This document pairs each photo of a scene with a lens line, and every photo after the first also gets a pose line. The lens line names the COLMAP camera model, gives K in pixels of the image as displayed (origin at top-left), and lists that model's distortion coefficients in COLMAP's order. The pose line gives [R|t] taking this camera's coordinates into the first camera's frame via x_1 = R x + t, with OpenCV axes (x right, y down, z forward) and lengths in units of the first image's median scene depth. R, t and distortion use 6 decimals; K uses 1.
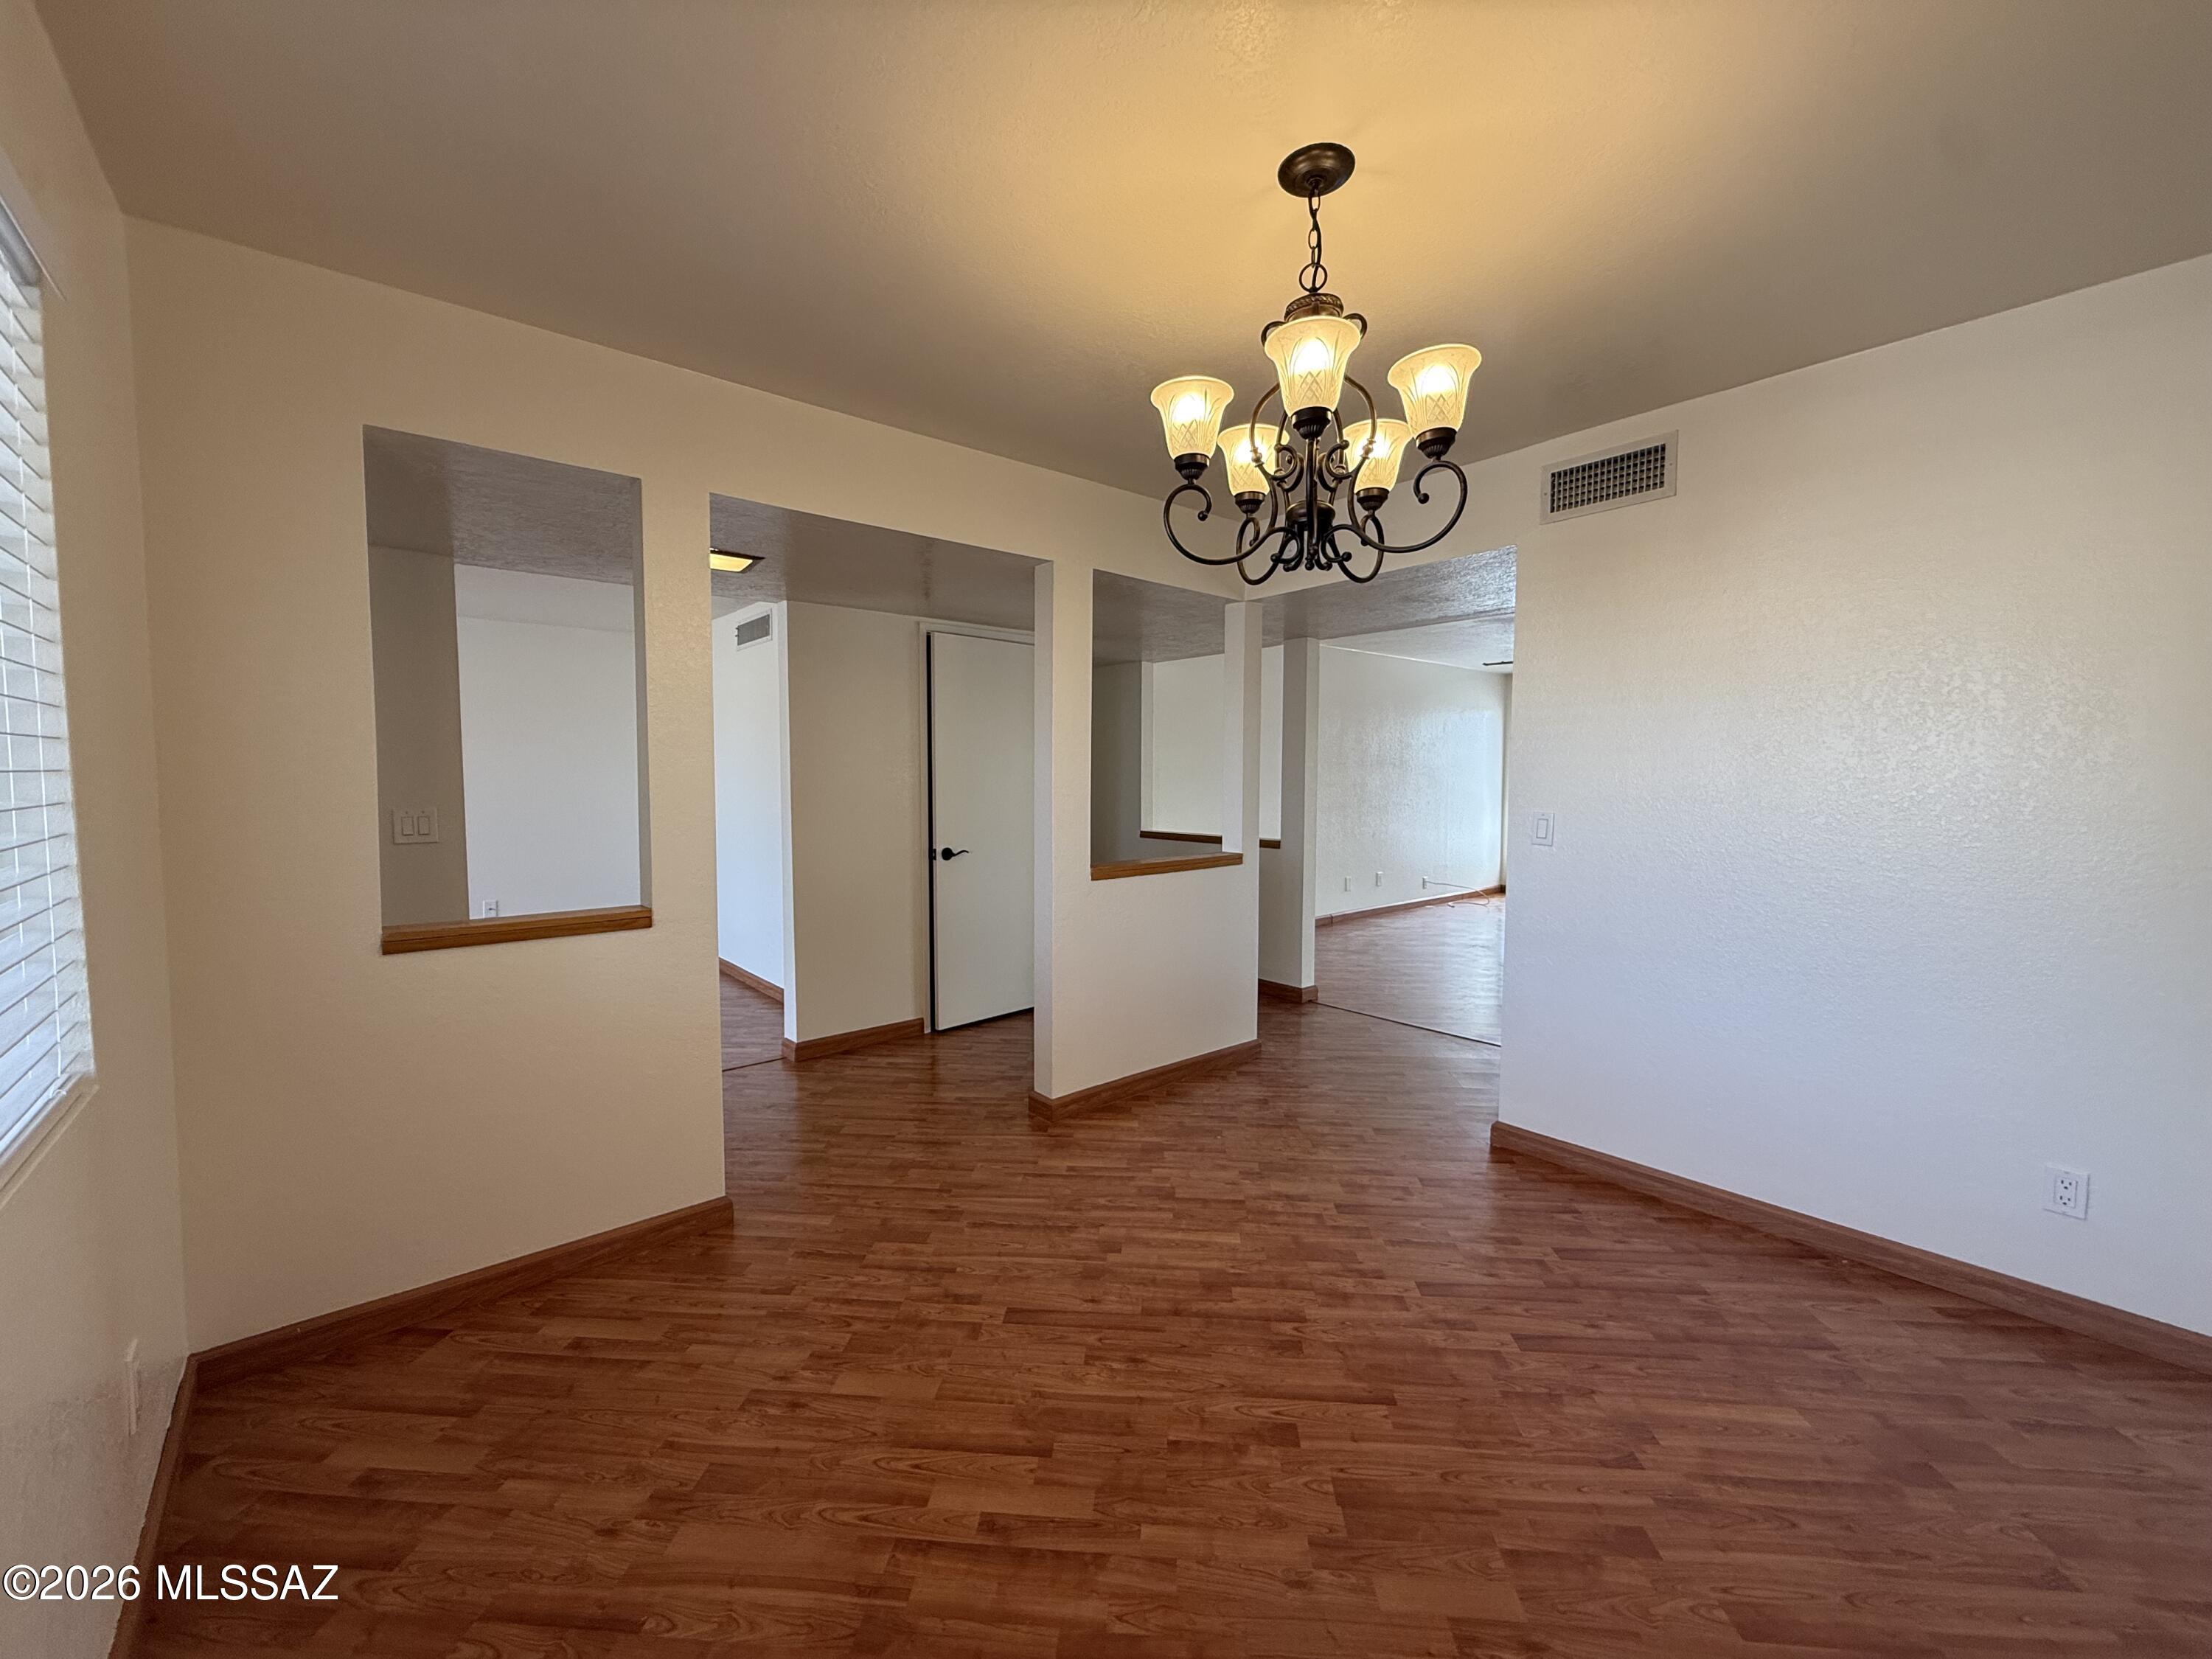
lens RADIAL K [[885.7, 0, 1094.9], [0, 885.7, 826.0], [0, 0, 1]] dist [-0.000217, -0.000101]
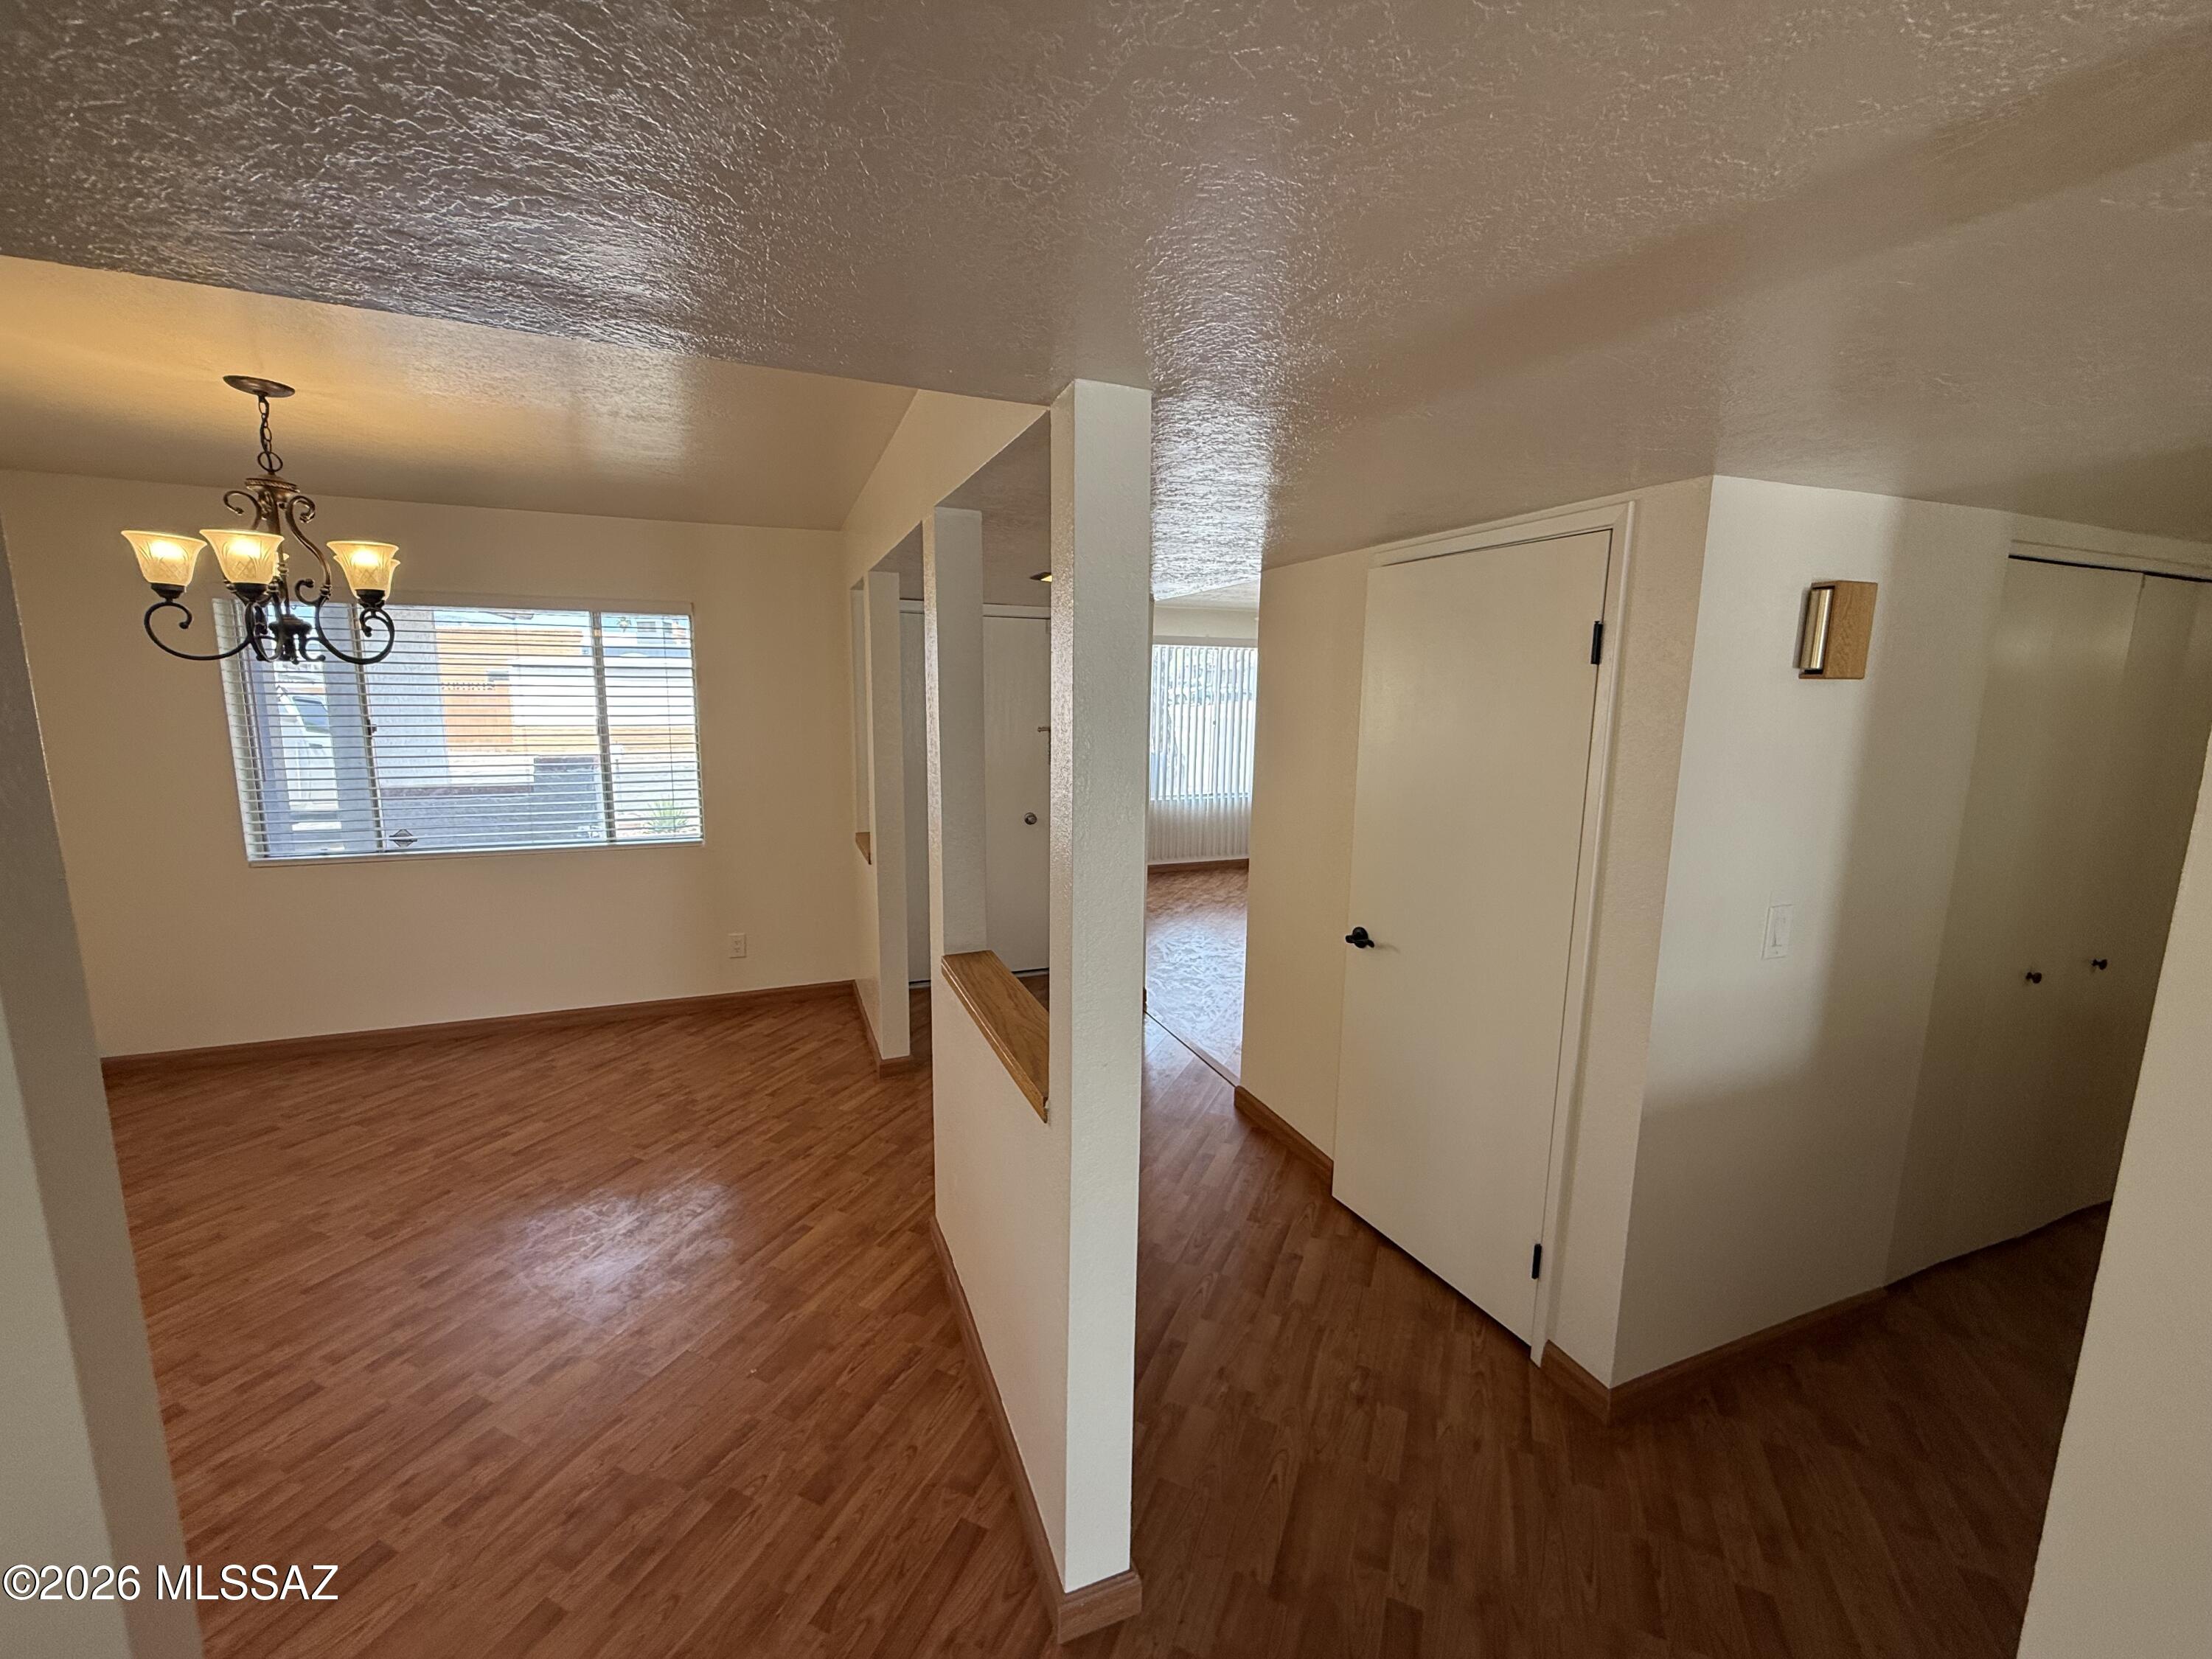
lens RADIAL K [[879.3, 0, 1100.1], [0, 879.3, 824.4], [0, 0, 1]] dist [-0.001931, -0.000377]
pose [[-0.323995, 0.140637, -0.935547, 0.969804], [-0.067363, 0.982950, 0.171091, -0.297239], [0.943658, 0.118453, -0.308997, 2.197630]]
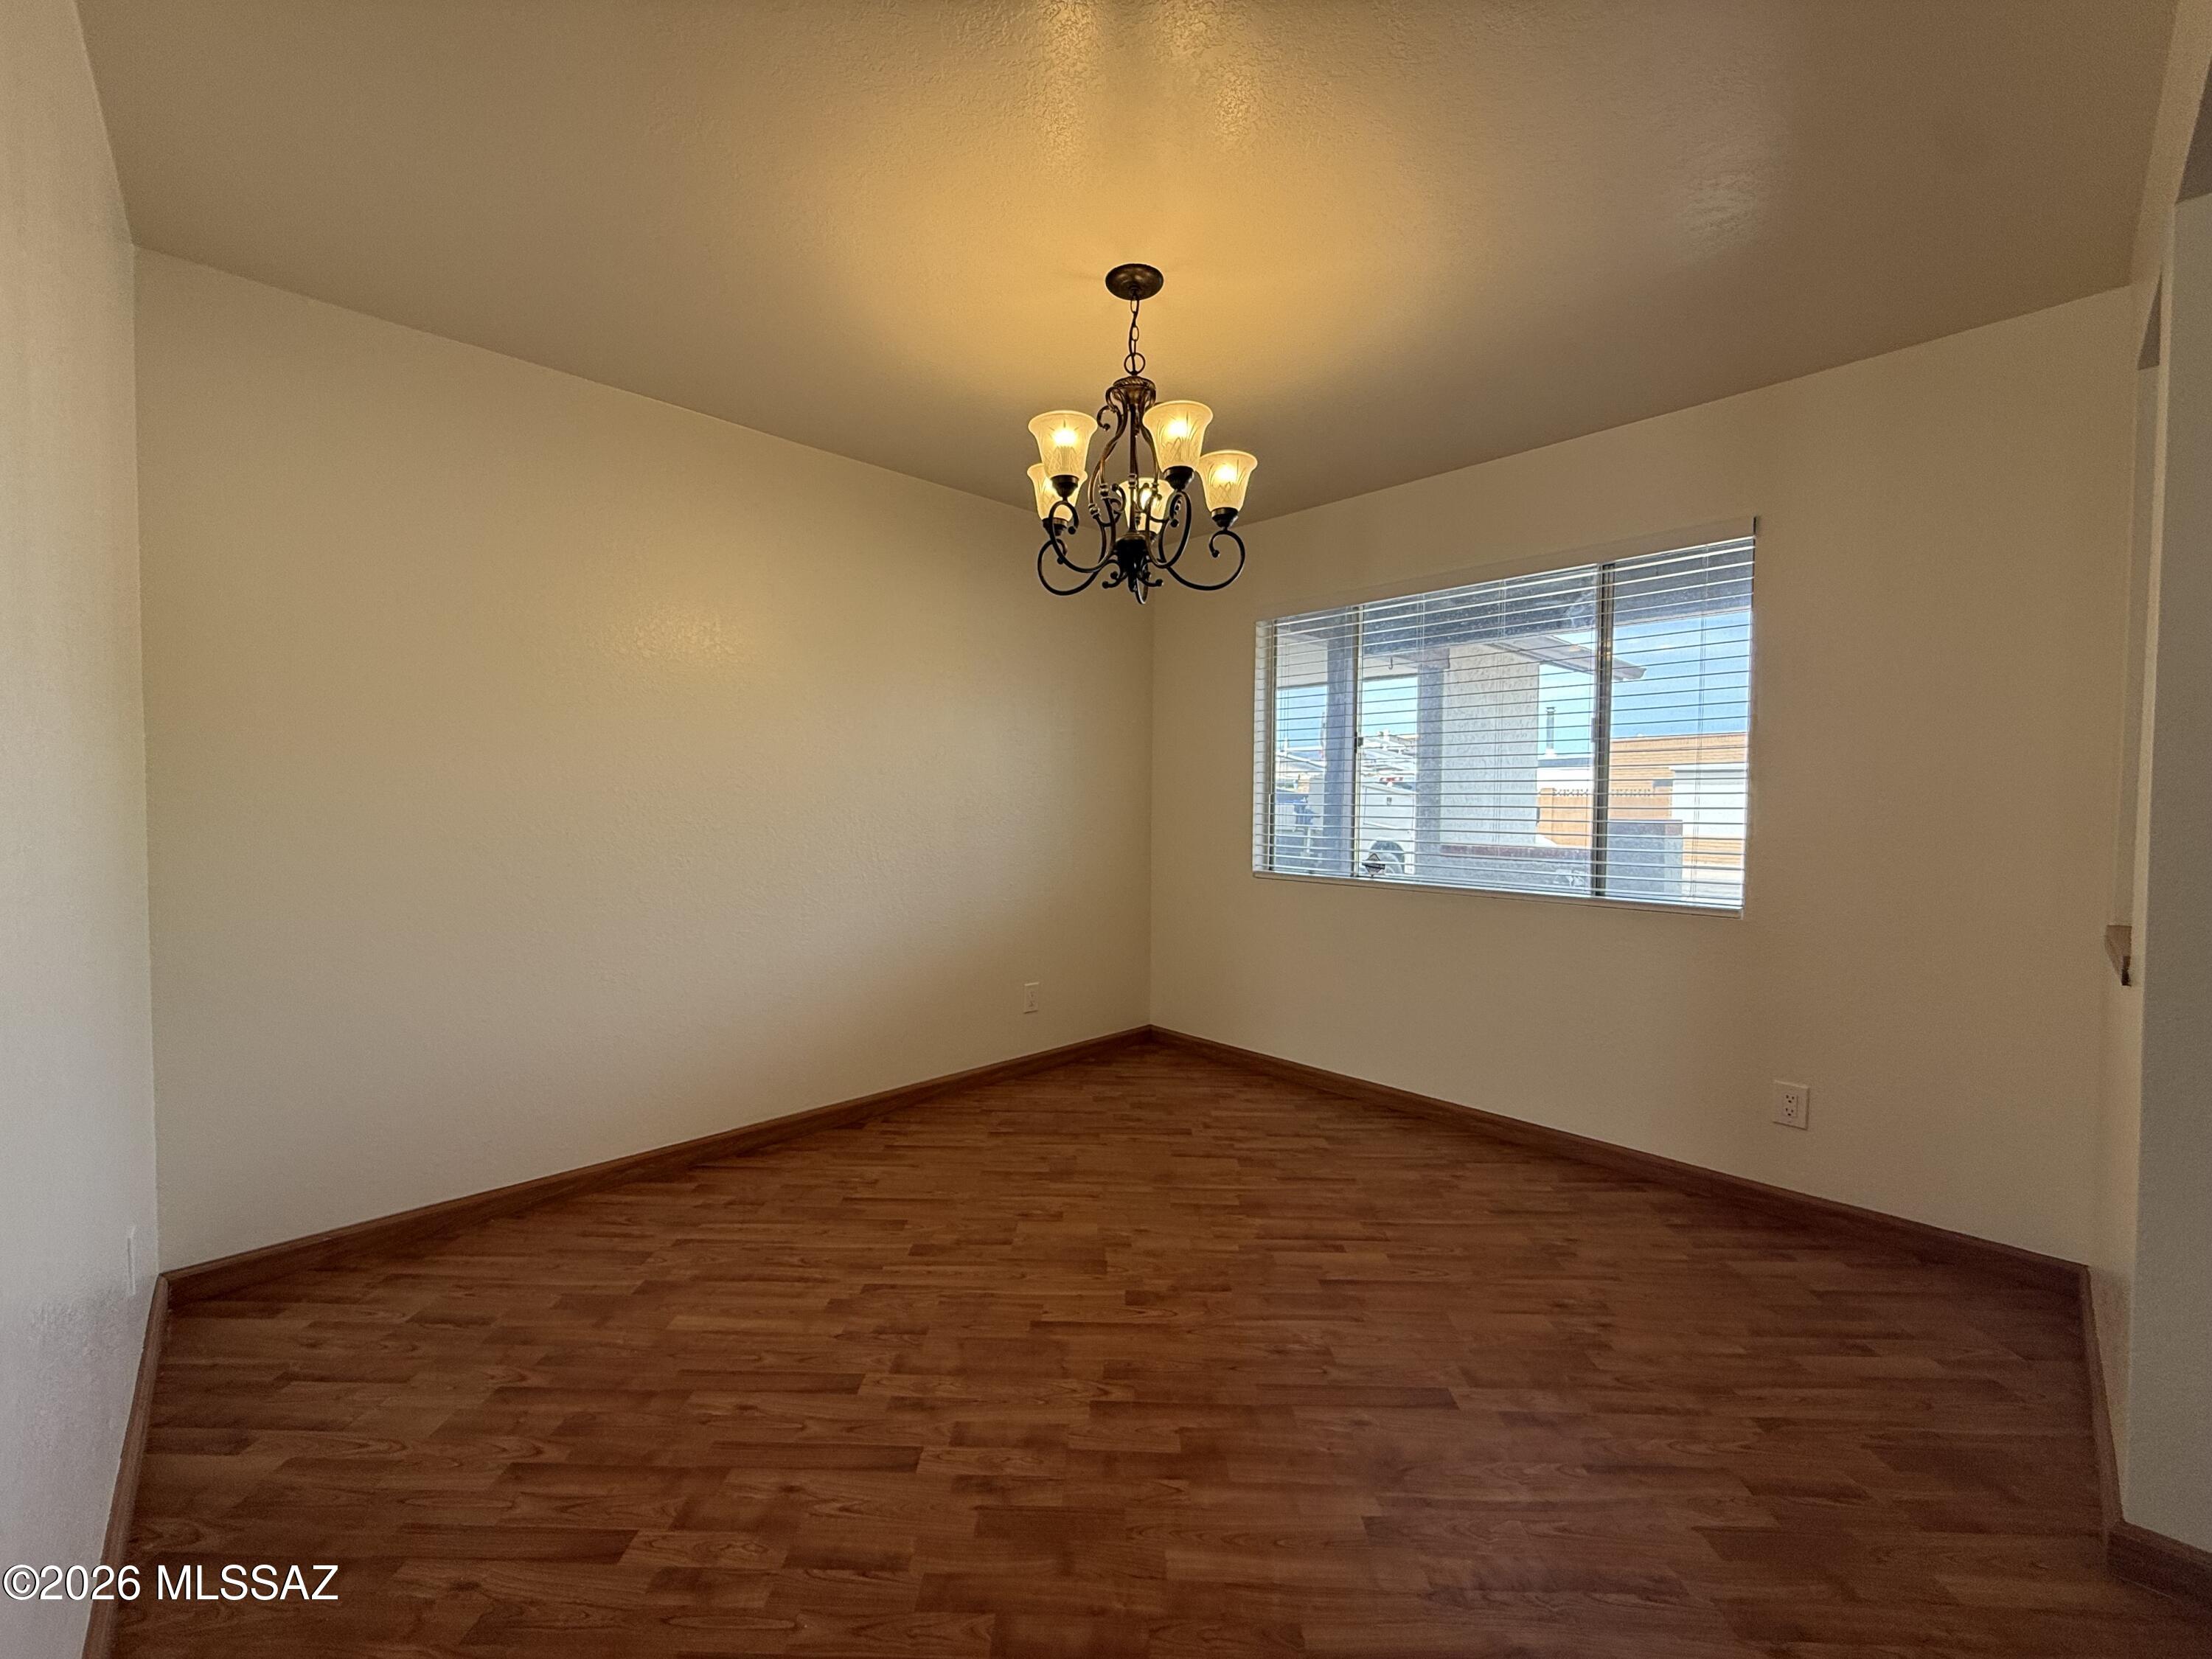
lens RADIAL K [[885.7, 0, 1094.9], [0, 885.7, 826.0], [0, 0, 1]] dist [-0.000217, -0.000101]
pose [[-0.998257, -0.004172, -0.058873, 0.296941], [-0.009422, 0.995972, 0.089173, -0.052107], [0.058264, 0.089572, -0.994275, 1.841010]]
